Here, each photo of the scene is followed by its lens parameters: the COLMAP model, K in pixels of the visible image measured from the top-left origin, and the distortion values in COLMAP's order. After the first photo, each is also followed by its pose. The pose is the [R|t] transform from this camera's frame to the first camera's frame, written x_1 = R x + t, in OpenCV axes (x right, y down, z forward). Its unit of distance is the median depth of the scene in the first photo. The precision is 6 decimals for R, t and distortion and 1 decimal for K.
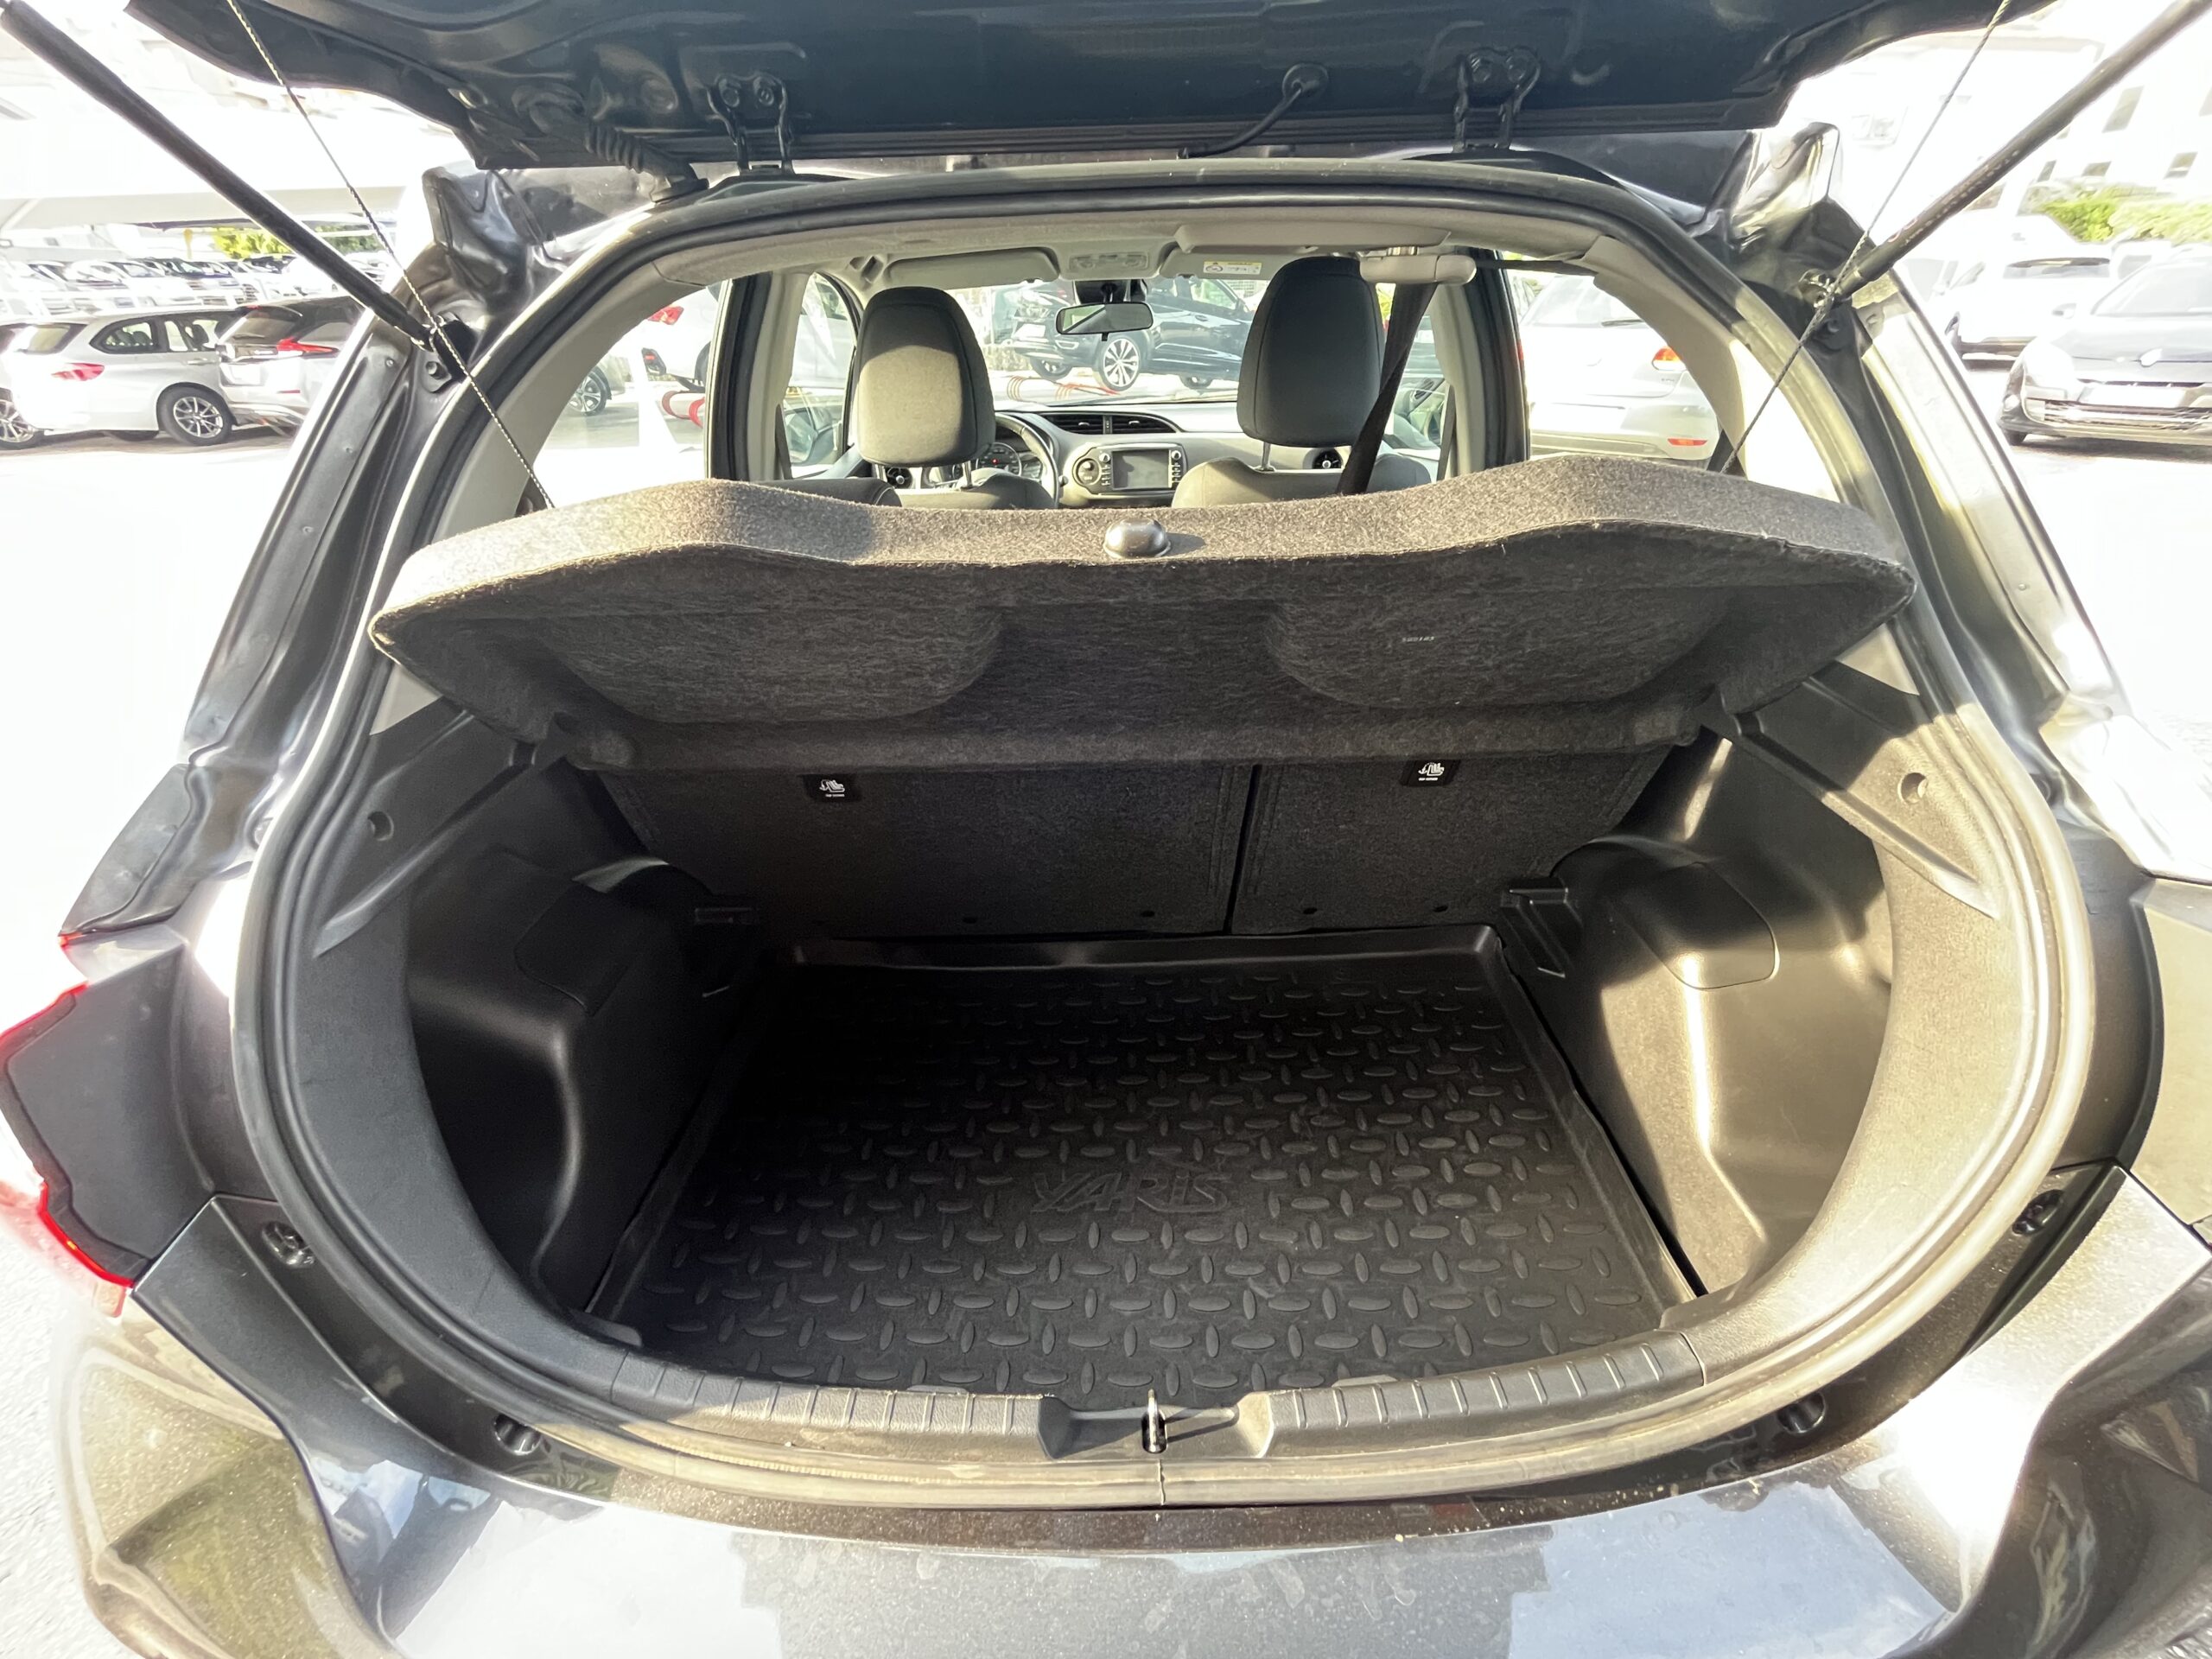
lens RADIAL K [[898.1, 0, 1106.4], [0, 898.1, 829.5], [0, 0, 1]] dist [-0.003027, 0.000865]
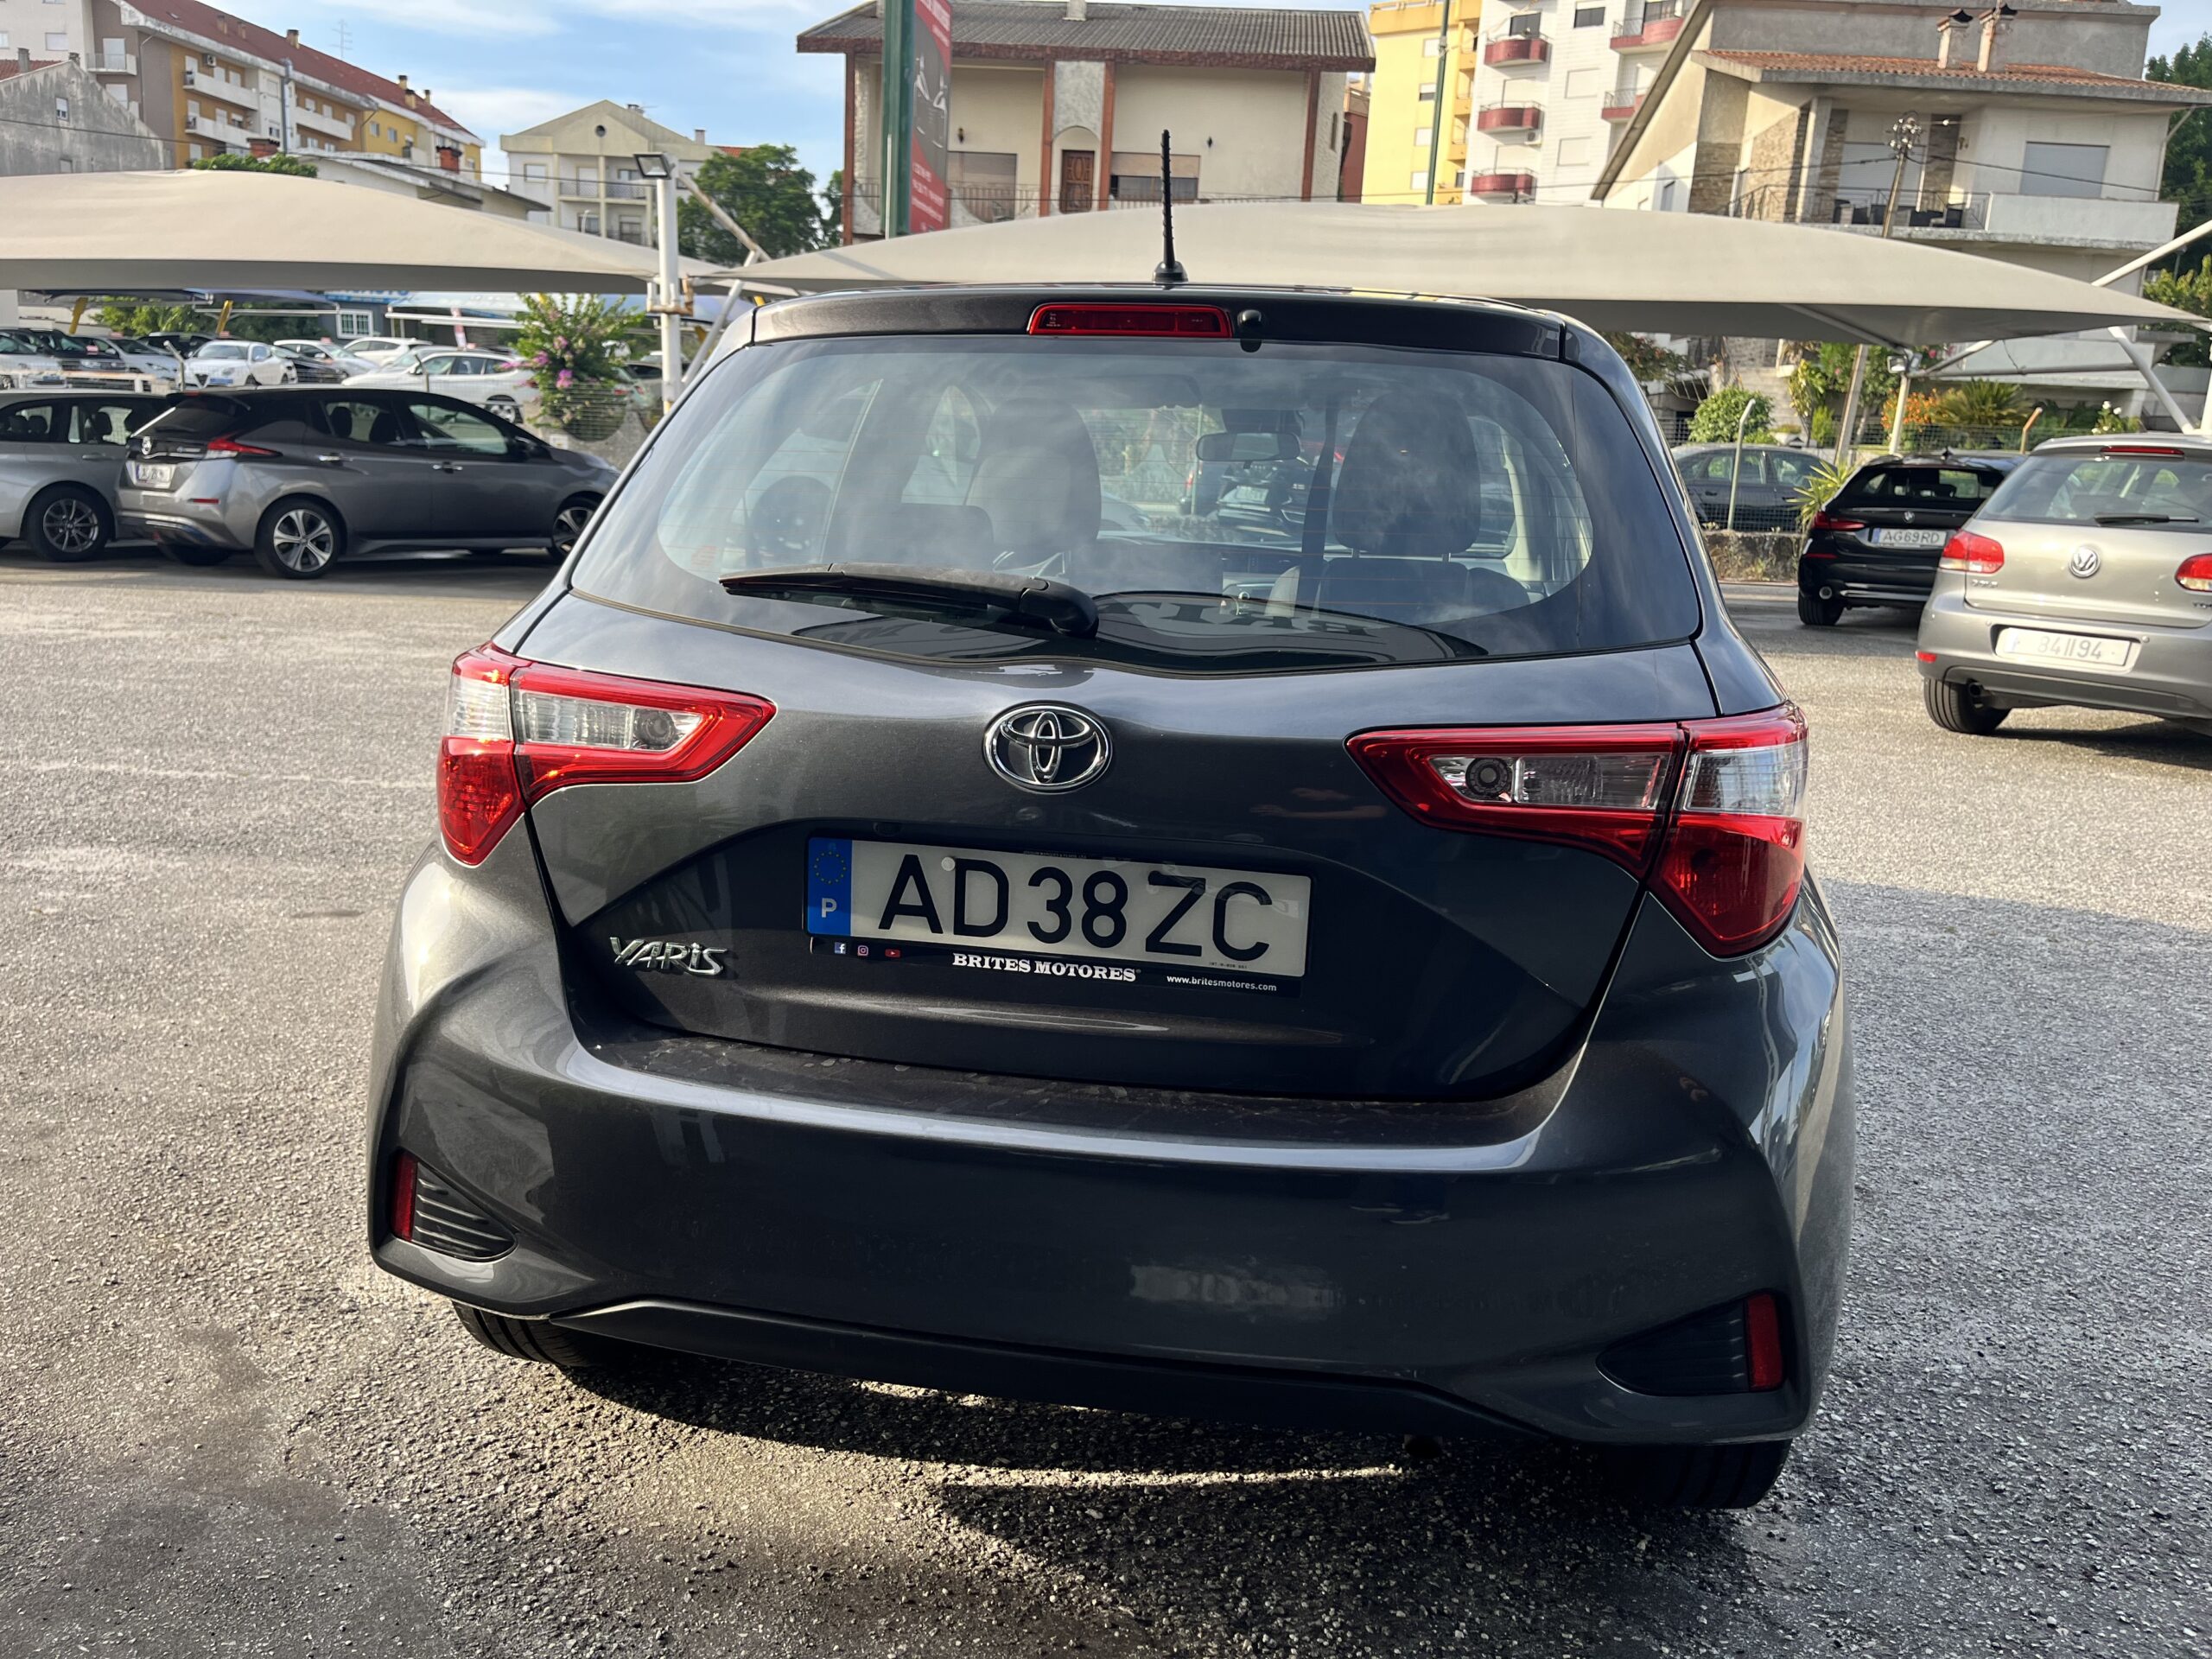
lens RADIAL K [[1675.8, 0, 1097.5], [0, 1675.8, 843.0], [0, 0, 1]] dist [0.072333, -0.091570]
pose [[0.982891, 0.093286, -0.158815, 0.031315], [-0.137226, 0.946031, -0.293590, 0.067733], [0.122856, 0.310361, 0.942646, -0.103086]]
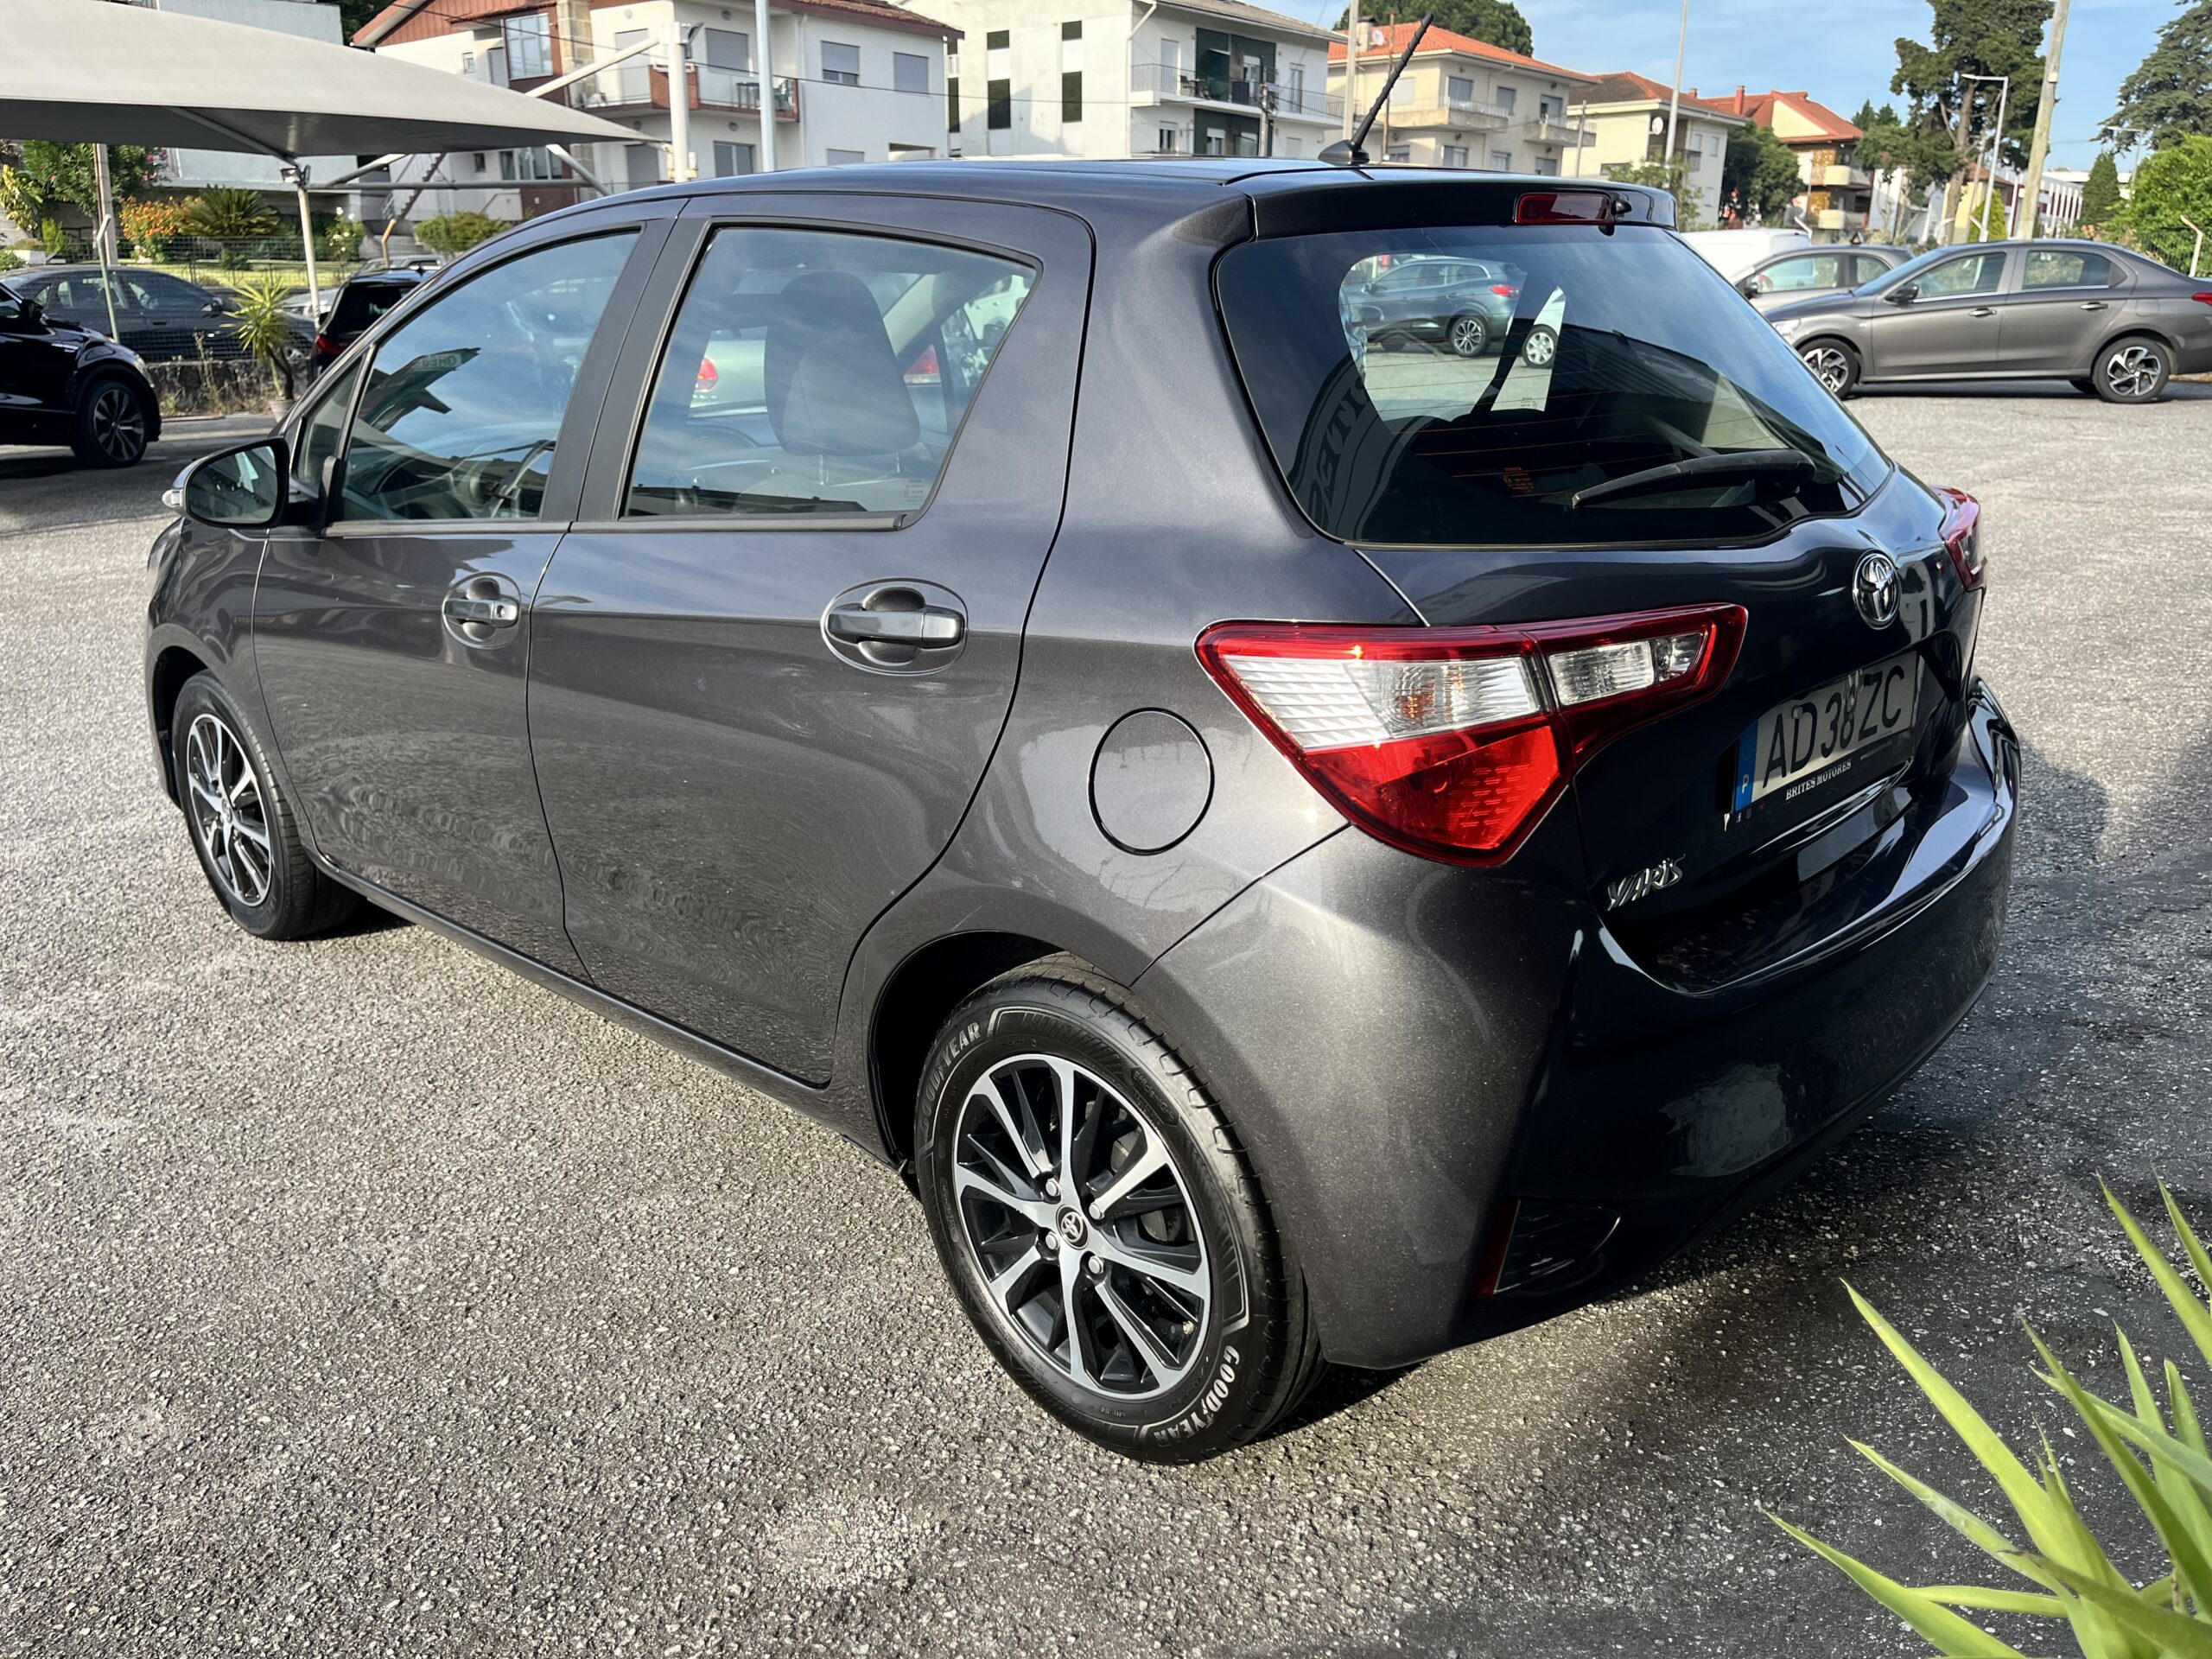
lens RADIAL K [[1675.8, 0, 1108.8], [0, 1675.8, 811.7], [0, 0, 1]] dist [0.072333, -0.091570]
pose [[0.693258, -0.211547, 0.688942, -0.181107], [0.372183, 0.923699, -0.090883, 0.023550], [-0.617149, 0.319418, 0.719096, -0.034225]]
